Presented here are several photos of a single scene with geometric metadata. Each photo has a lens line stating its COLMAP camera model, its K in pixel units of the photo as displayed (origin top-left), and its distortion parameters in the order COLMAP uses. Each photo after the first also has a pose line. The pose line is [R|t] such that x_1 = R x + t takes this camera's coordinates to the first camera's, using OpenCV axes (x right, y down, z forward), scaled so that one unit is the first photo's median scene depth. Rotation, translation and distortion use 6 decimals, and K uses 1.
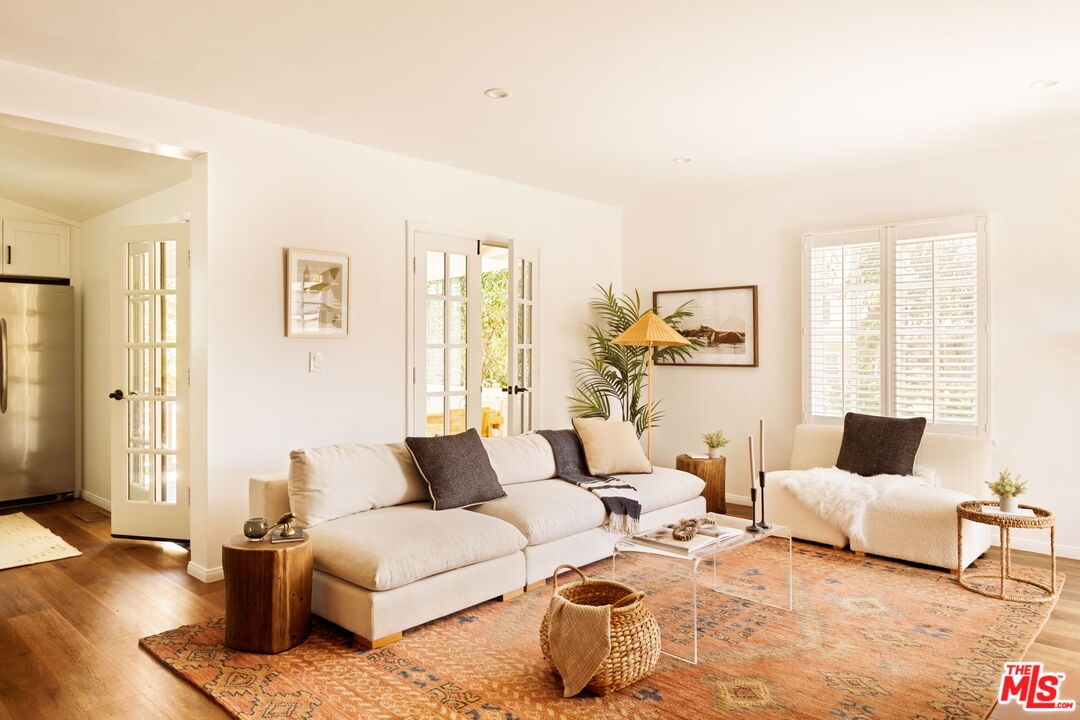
lens RADIAL K [[712.7, 0, 540.0], [0, 712.7, 360.0], [0, 0, 1]] dist [-0.002502, 0.000926]
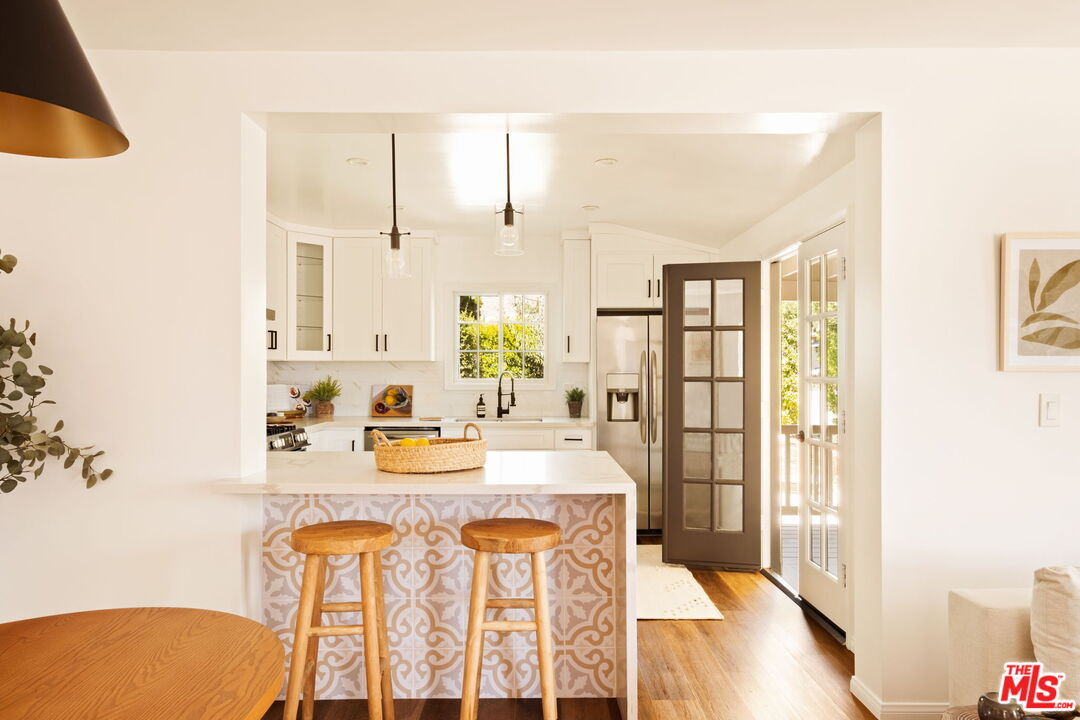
lens RADIAL K [[712.7, 0, 540.0], [0, 712.7, 360.0], [0, 0, 1]] dist [-0.002502, 0.000926]
pose [[0.690153, -0.017938, -0.723441, -0.185156], [-0.004055, 0.999581, -0.028654, -0.023590], [0.723652, 0.022709, 0.689791, 0.260759]]
